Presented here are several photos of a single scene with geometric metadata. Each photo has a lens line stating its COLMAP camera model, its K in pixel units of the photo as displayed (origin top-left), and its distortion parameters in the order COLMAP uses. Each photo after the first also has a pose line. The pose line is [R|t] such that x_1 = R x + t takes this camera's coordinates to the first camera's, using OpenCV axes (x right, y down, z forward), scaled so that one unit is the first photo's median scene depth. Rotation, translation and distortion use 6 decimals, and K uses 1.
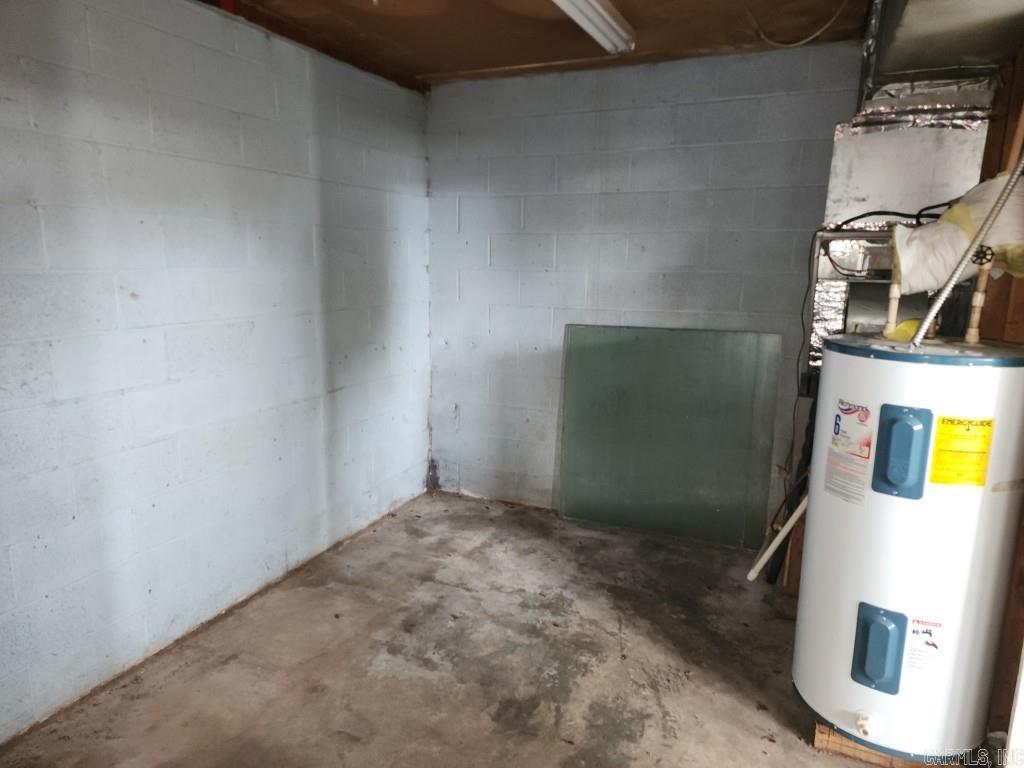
lens RADIAL K [[674.4, 0, 518.4], [0, 674.4, 379.4], [0, 0, 1]] dist [0.052647, -0.032225]
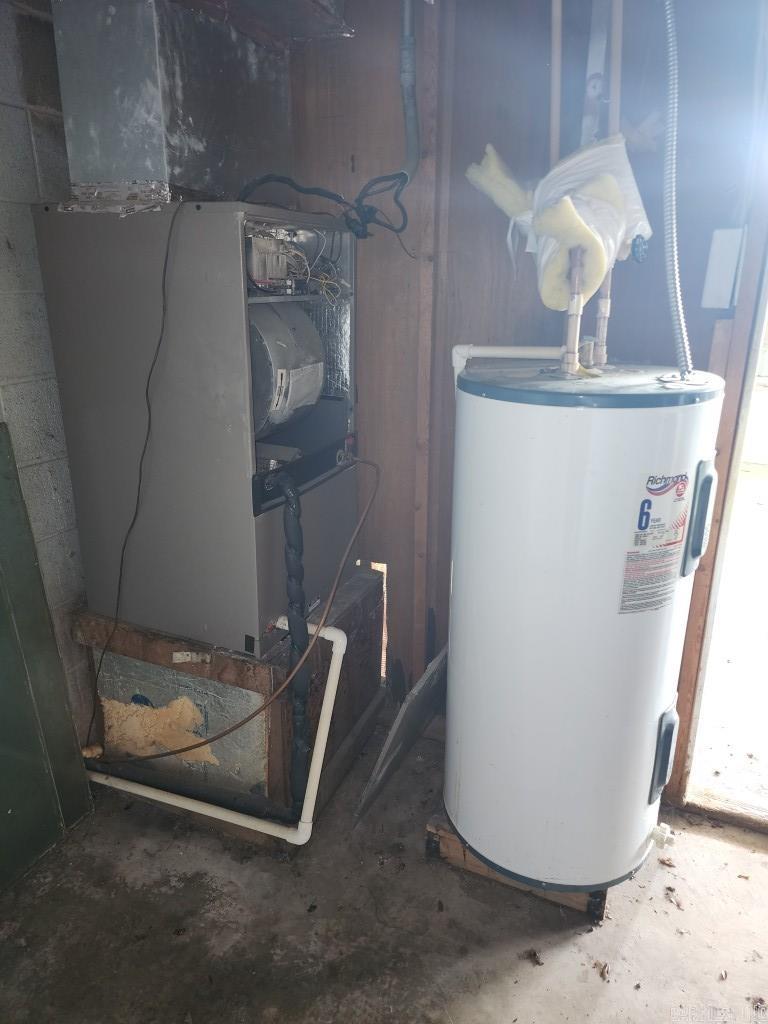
lens RADIAL K [[674.4, 0, 382.8], [0, 674.4, 514.4], [0, 0, 1]] dist [0.052647, -0.032225]
pose [[0.015951, -0.325999, 0.945235, -0.138581], [0.191989, 0.928763, 0.317079, -0.162589], [-0.981267, 0.176417, 0.077403, 1.003569]]
